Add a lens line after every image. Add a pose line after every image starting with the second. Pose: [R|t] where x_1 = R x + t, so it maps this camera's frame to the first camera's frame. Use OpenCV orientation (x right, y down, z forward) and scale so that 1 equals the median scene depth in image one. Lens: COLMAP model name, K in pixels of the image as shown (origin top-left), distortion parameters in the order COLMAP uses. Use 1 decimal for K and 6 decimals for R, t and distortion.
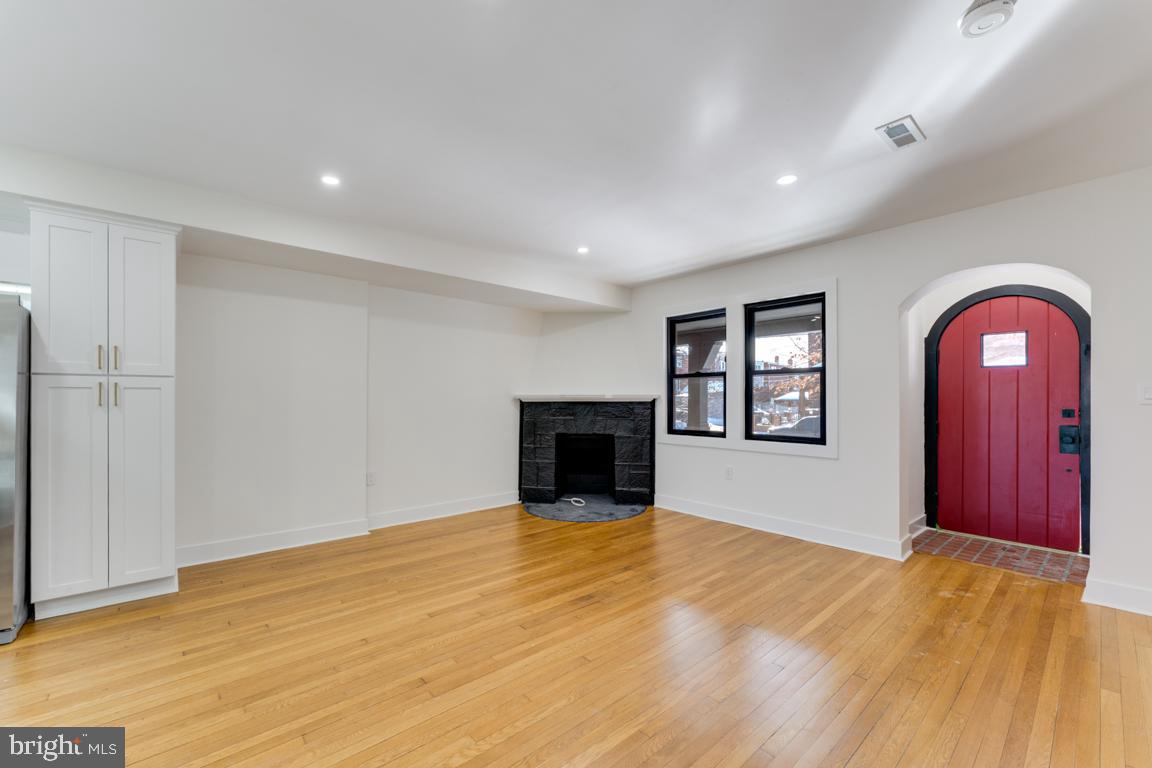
lens RADIAL K [[468.9, 0, 562.3], [0, 468.9, 400.7], [0, 0, 1]] dist [0.002587, -0.001035]
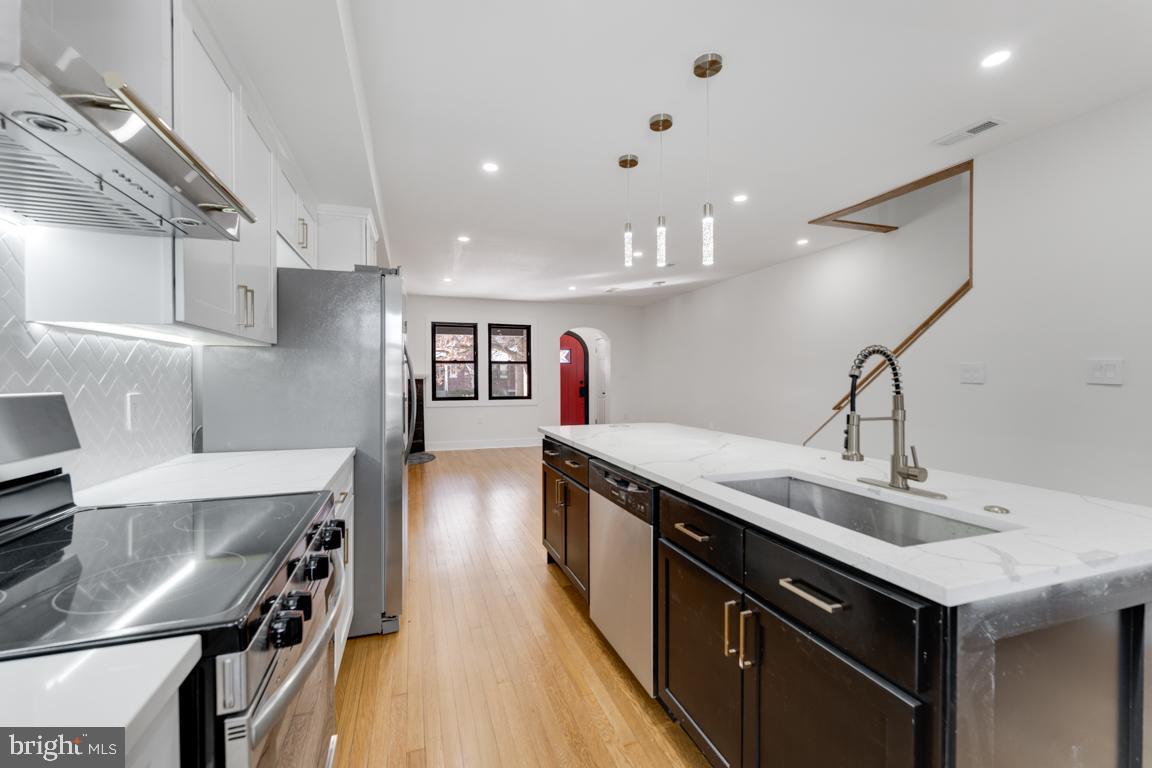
lens RADIAL K [[468.9, 0, 571.5], [0, 468.9, 384.0], [0, 0, 1]] dist [0.002587, -0.001035]
pose [[0.378975, -0.014379, 0.925295, -1.139895], [0.004326, 0.999896, 0.013767, -0.000492], [-0.925397, -0.001215, 0.378998, 0.039195]]
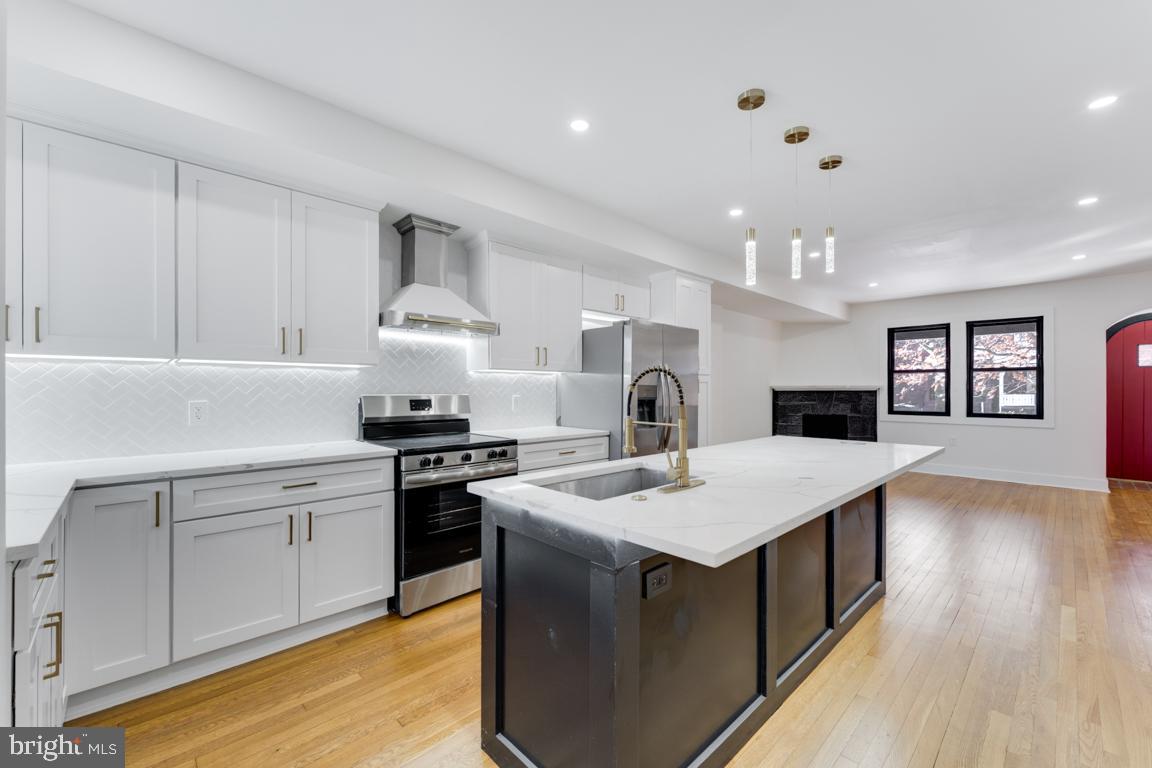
lens RADIAL K [[468.9, 0, 569.9], [0, 468.9, 390.1], [0, 0, 1]] dist [0.002587, -0.001035]
pose [[0.998951, -0.002291, 0.045732, -0.888049], [0.002333, 0.999997, -0.000873, 0.000825], [-0.045730, 0.000979, 0.998953, -0.372481]]
